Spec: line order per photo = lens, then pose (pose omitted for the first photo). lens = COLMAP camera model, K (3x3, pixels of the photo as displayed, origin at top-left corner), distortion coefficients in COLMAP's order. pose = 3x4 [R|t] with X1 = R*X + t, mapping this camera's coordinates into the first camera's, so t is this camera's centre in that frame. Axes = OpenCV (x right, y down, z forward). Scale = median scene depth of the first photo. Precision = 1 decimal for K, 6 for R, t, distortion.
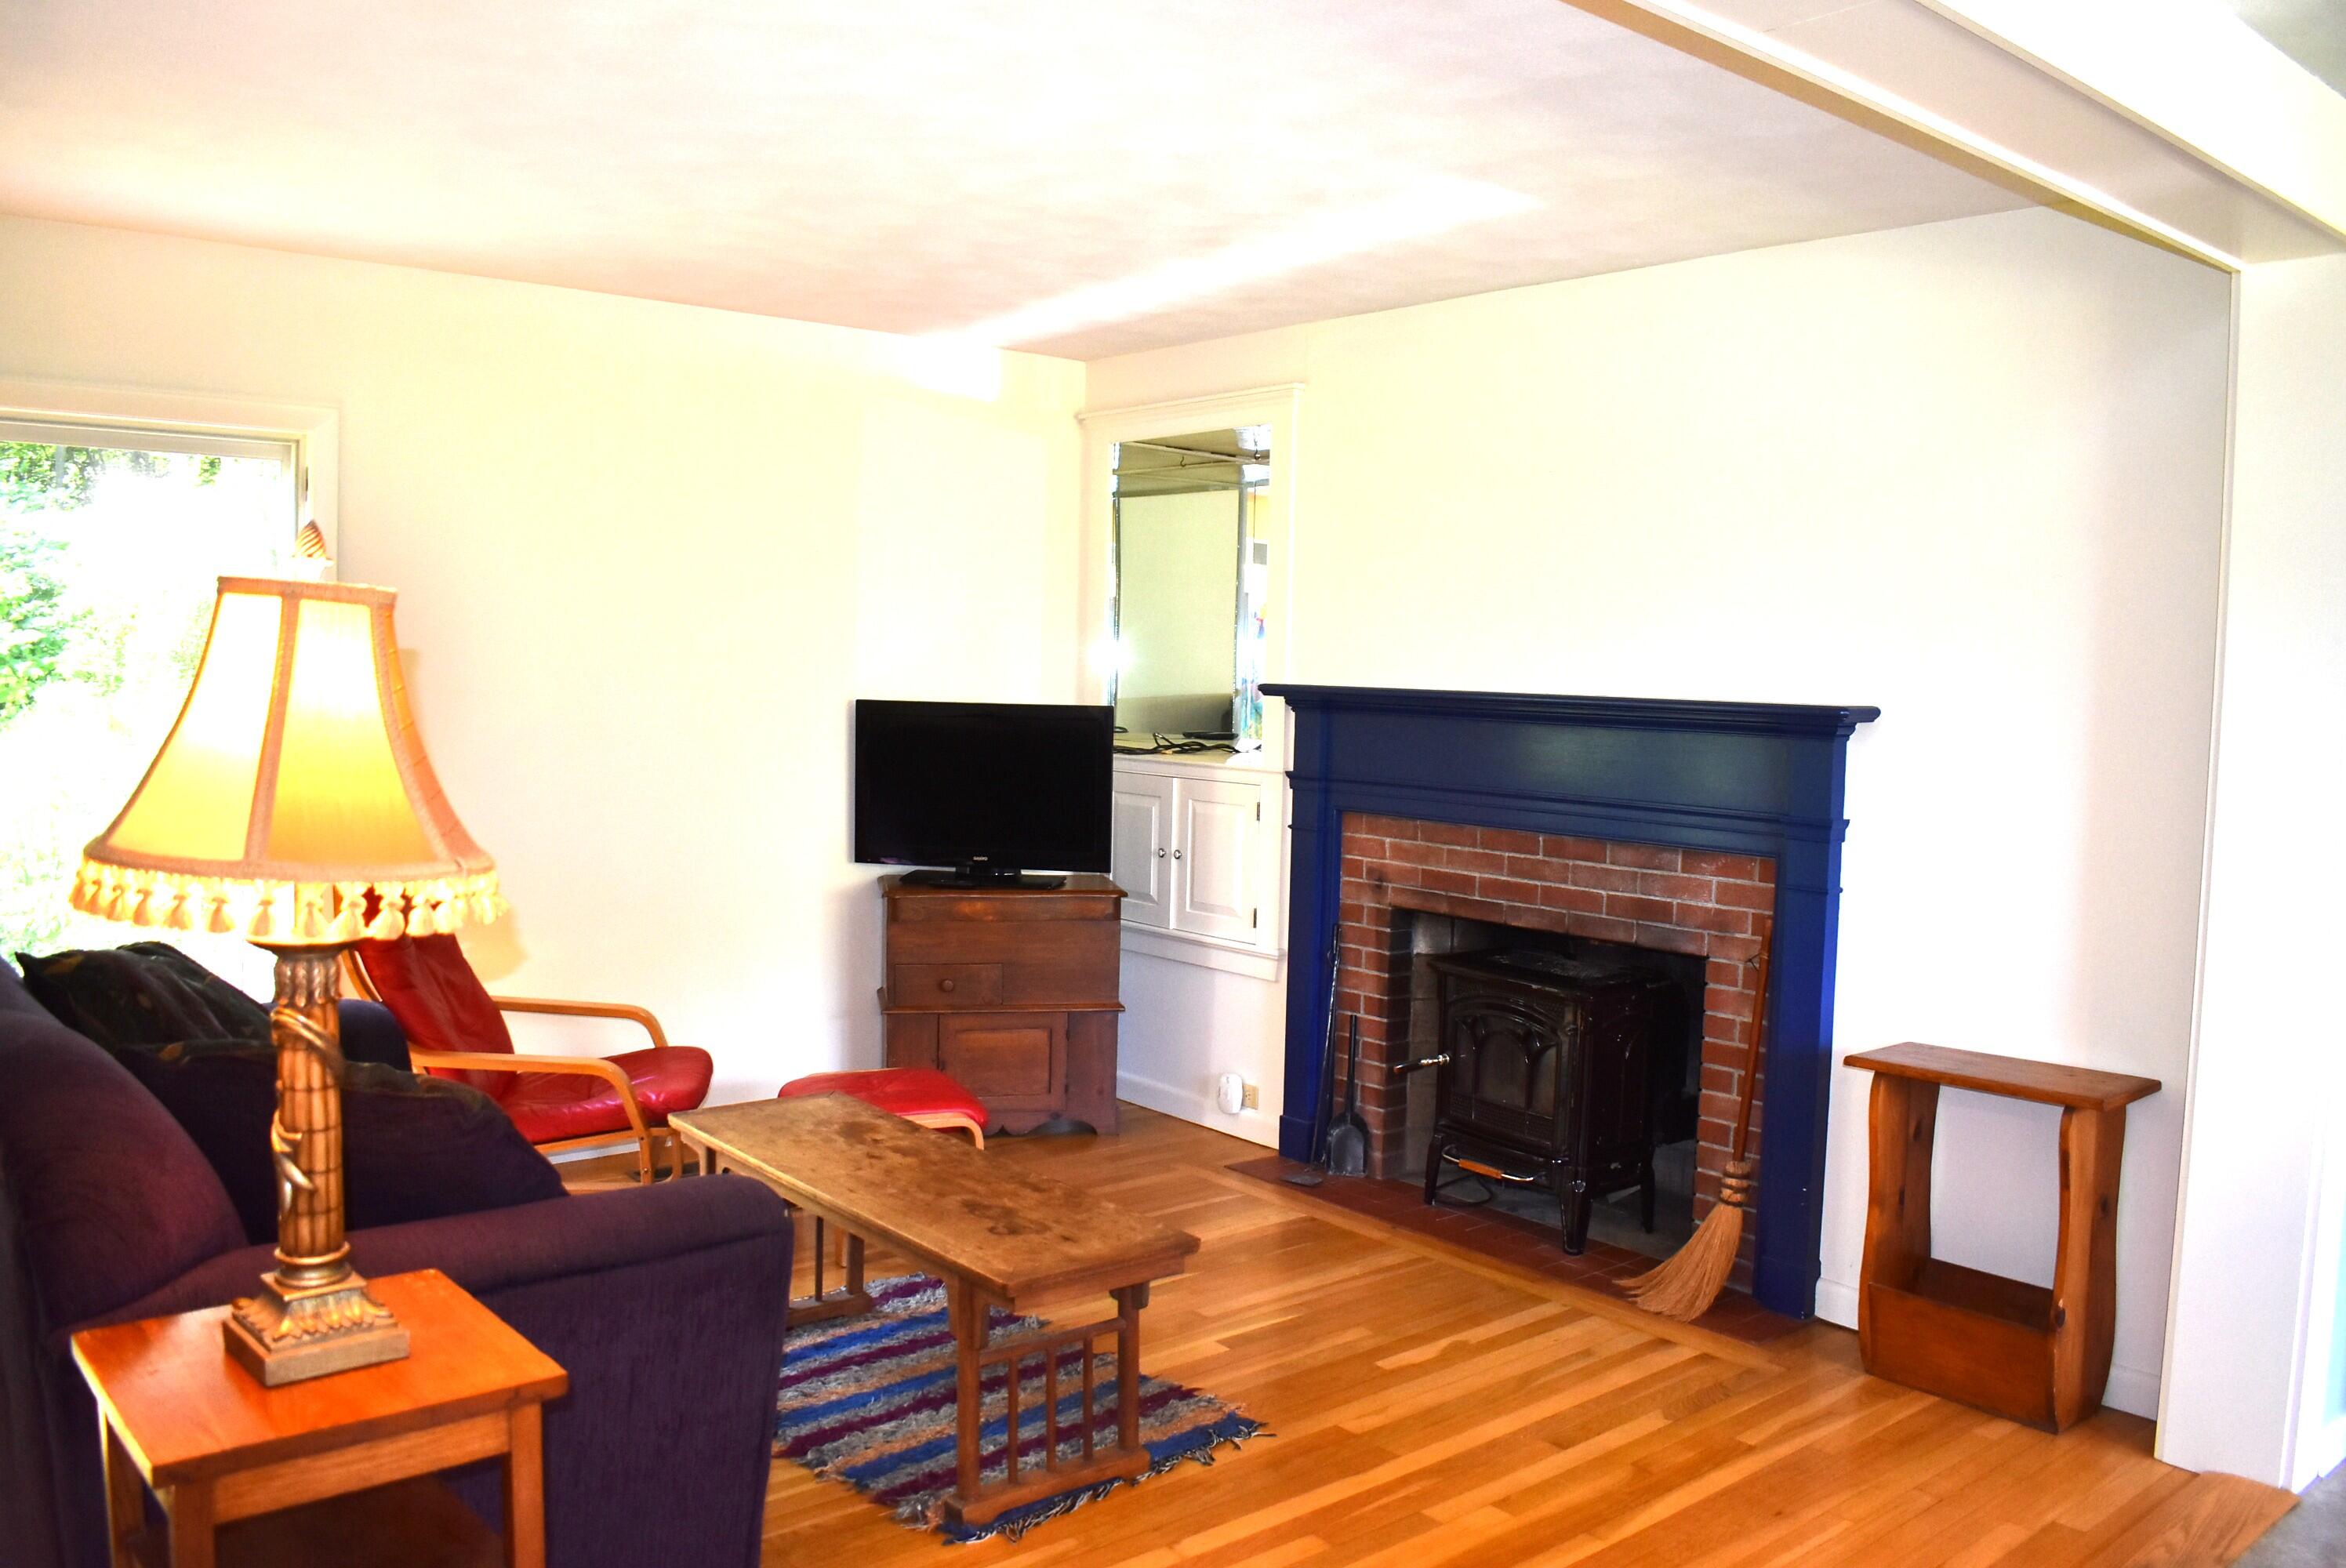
lens RADIAL K [[1810.9, 0, 1173.0], [0, 1810.9, 784.0], [0, 0, 1]] dist [-0.083675, 0.005986]
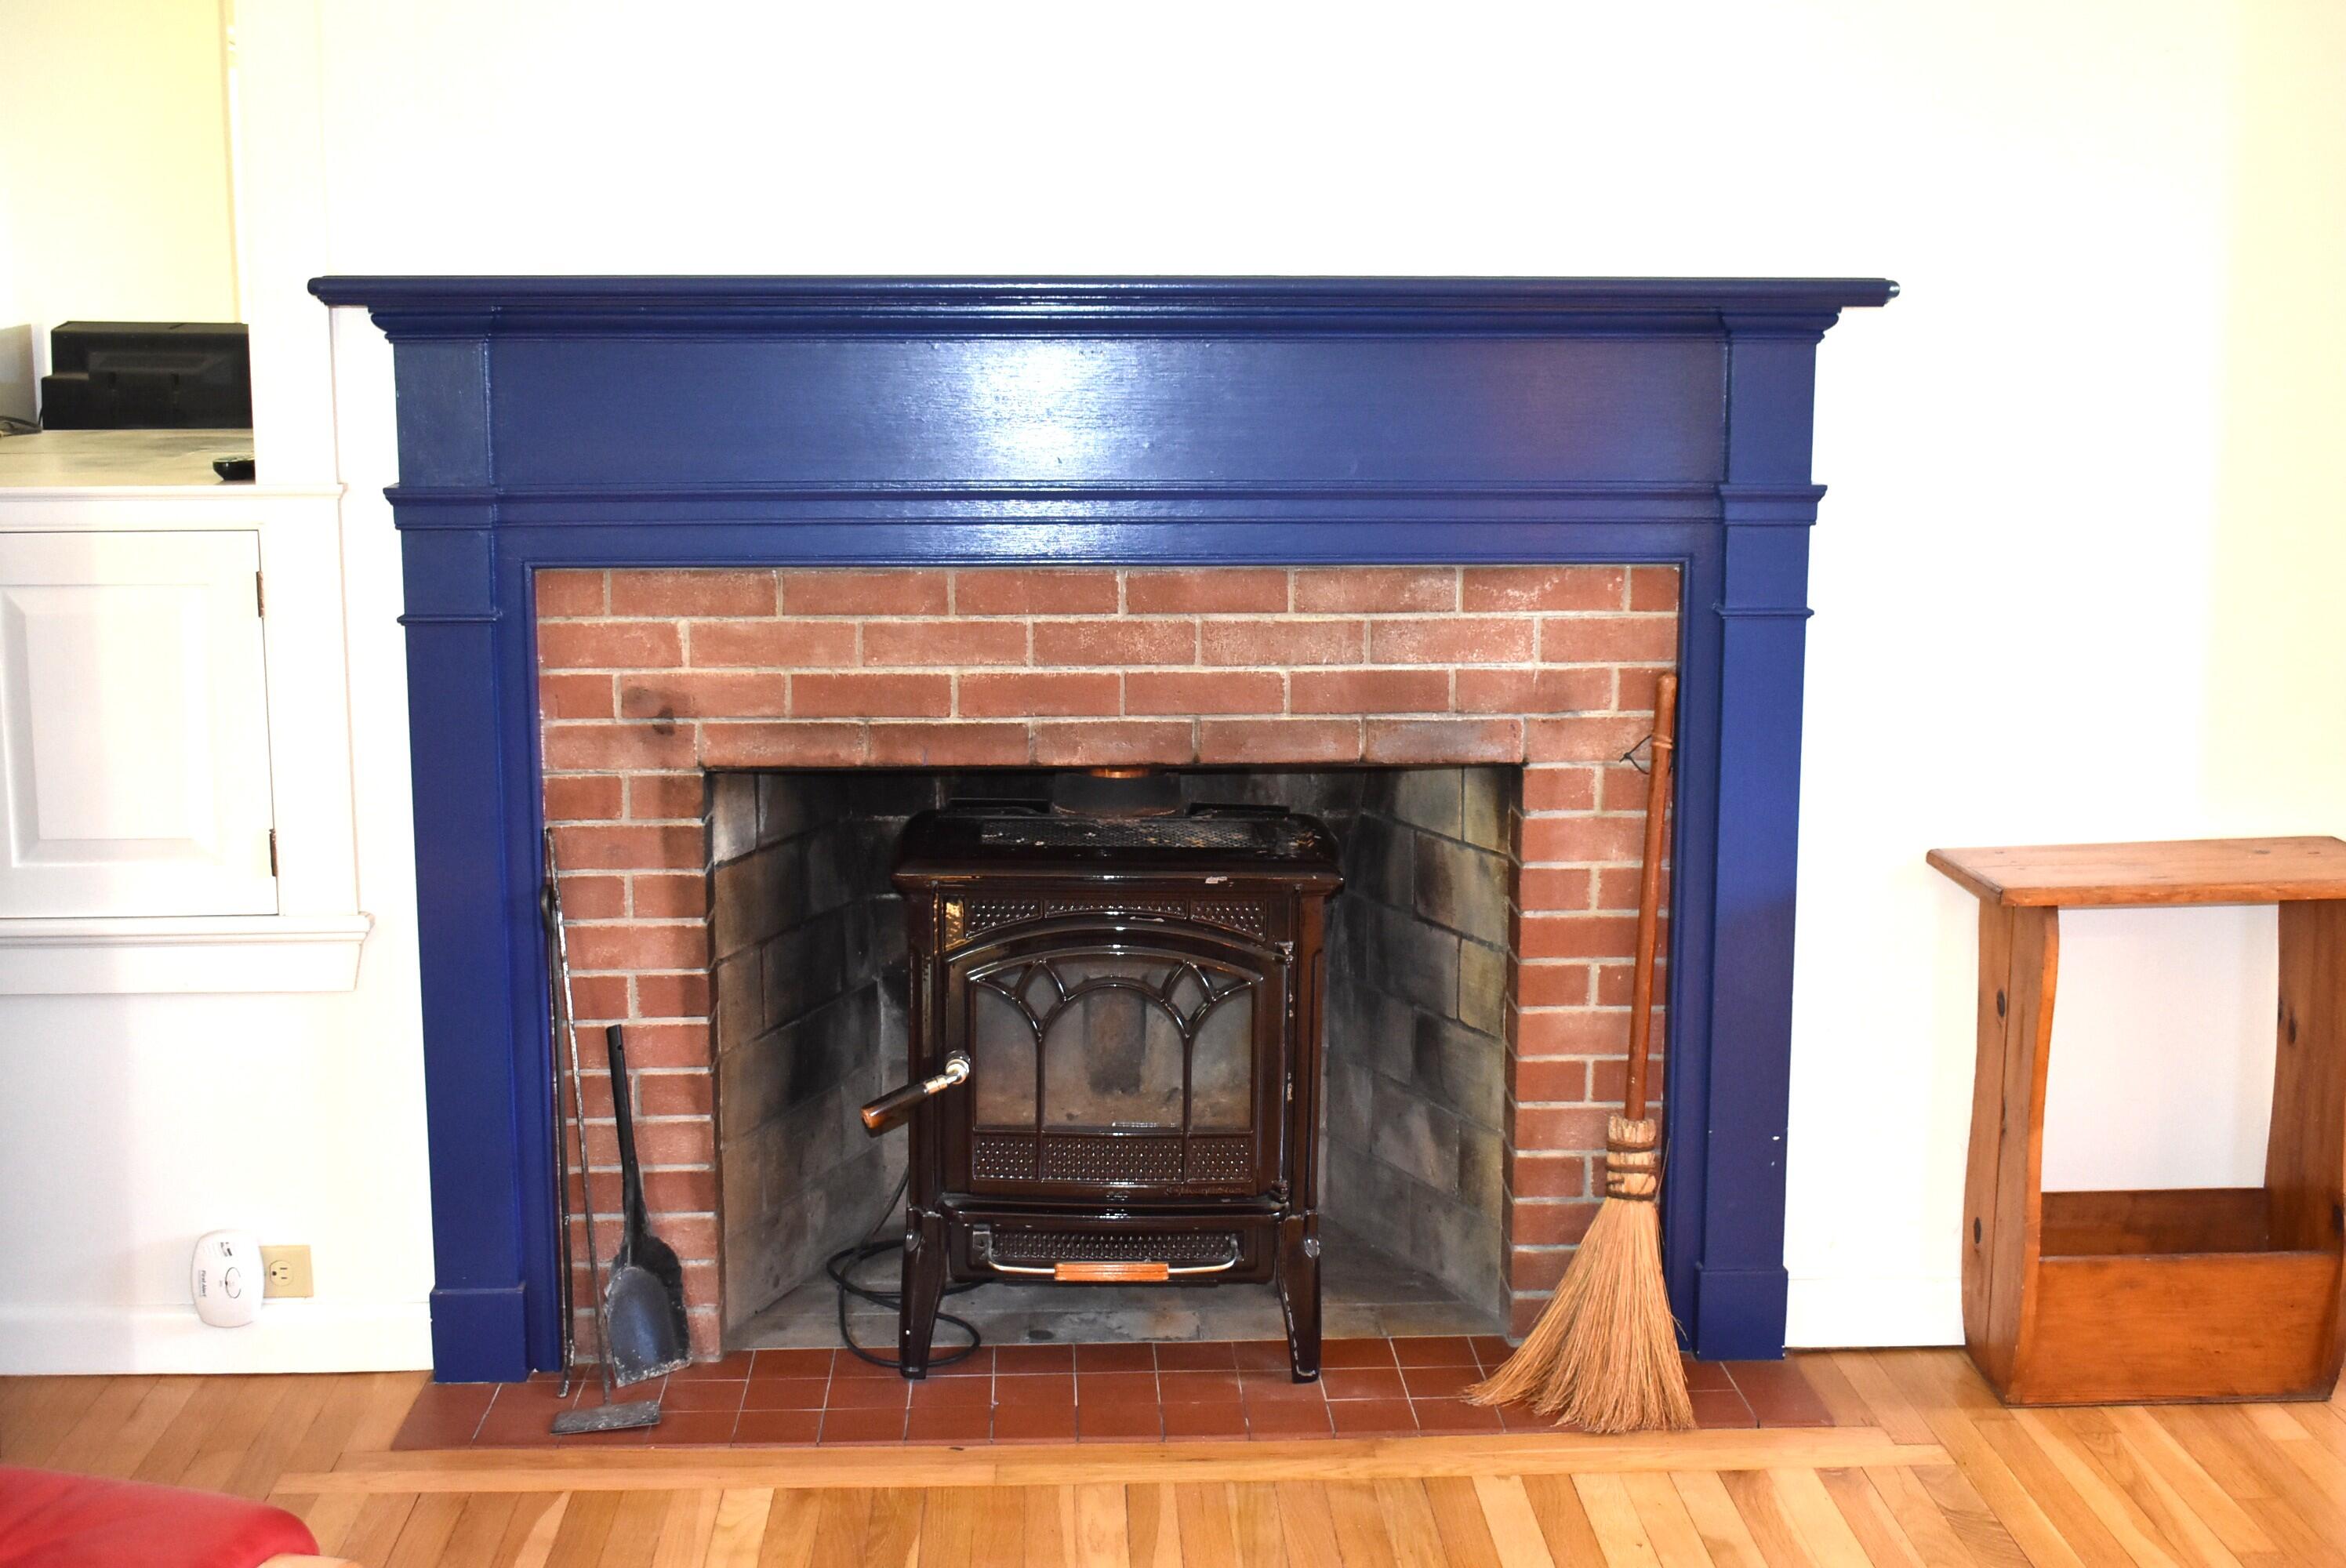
lens RADIAL K [[2913.9, 0, 1175.4], [0, 2913.9, 759.1], [0, 0, 1]] dist [-0.071777, 0.032589]
pose [[0.605817, -0.160446, 0.779258, -0.412156], [0.066573, 0.986242, 0.151308, -0.039850], [-0.792814, -0.039788, 0.608164, 0.526443]]
